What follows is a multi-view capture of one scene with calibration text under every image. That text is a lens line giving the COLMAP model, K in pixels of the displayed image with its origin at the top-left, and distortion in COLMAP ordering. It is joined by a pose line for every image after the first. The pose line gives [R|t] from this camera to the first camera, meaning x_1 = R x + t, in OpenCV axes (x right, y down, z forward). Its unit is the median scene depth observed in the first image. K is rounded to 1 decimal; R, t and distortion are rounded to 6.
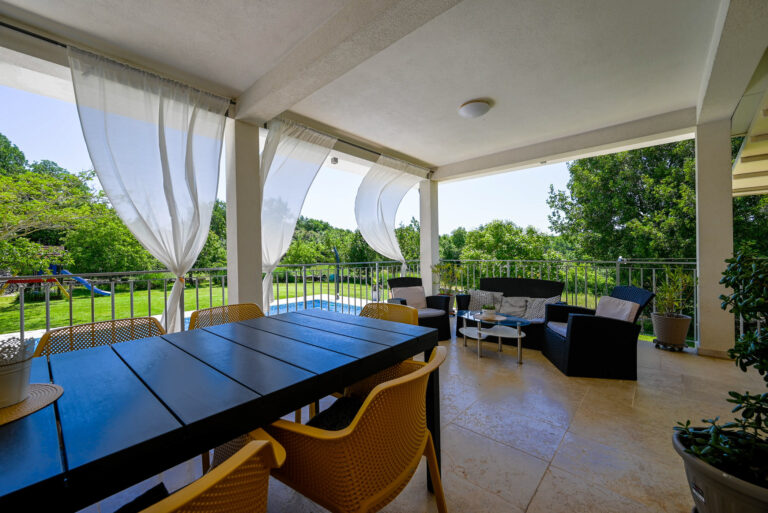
lens RADIAL K [[299.3, 0, 384.0], [0, 299.3, 256.5], [0, 0, 1]] dist [-0.002005, -0.000262]
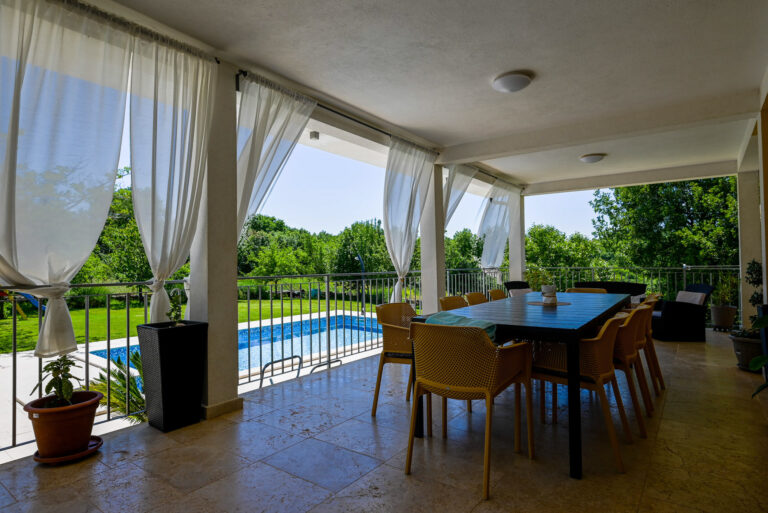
lens RADIAL K [[416.3, 0, 384.0], [0, 416.3, 256.5], [0, 0, 1]] dist [-0.005244, -0.000731]
pose [[0.995866, 0.005038, 0.090694, -0.202190], [-0.002742, 0.999673, -0.025422, 0.004948], [-0.090793, 0.025068, 0.995554, -0.200730]]
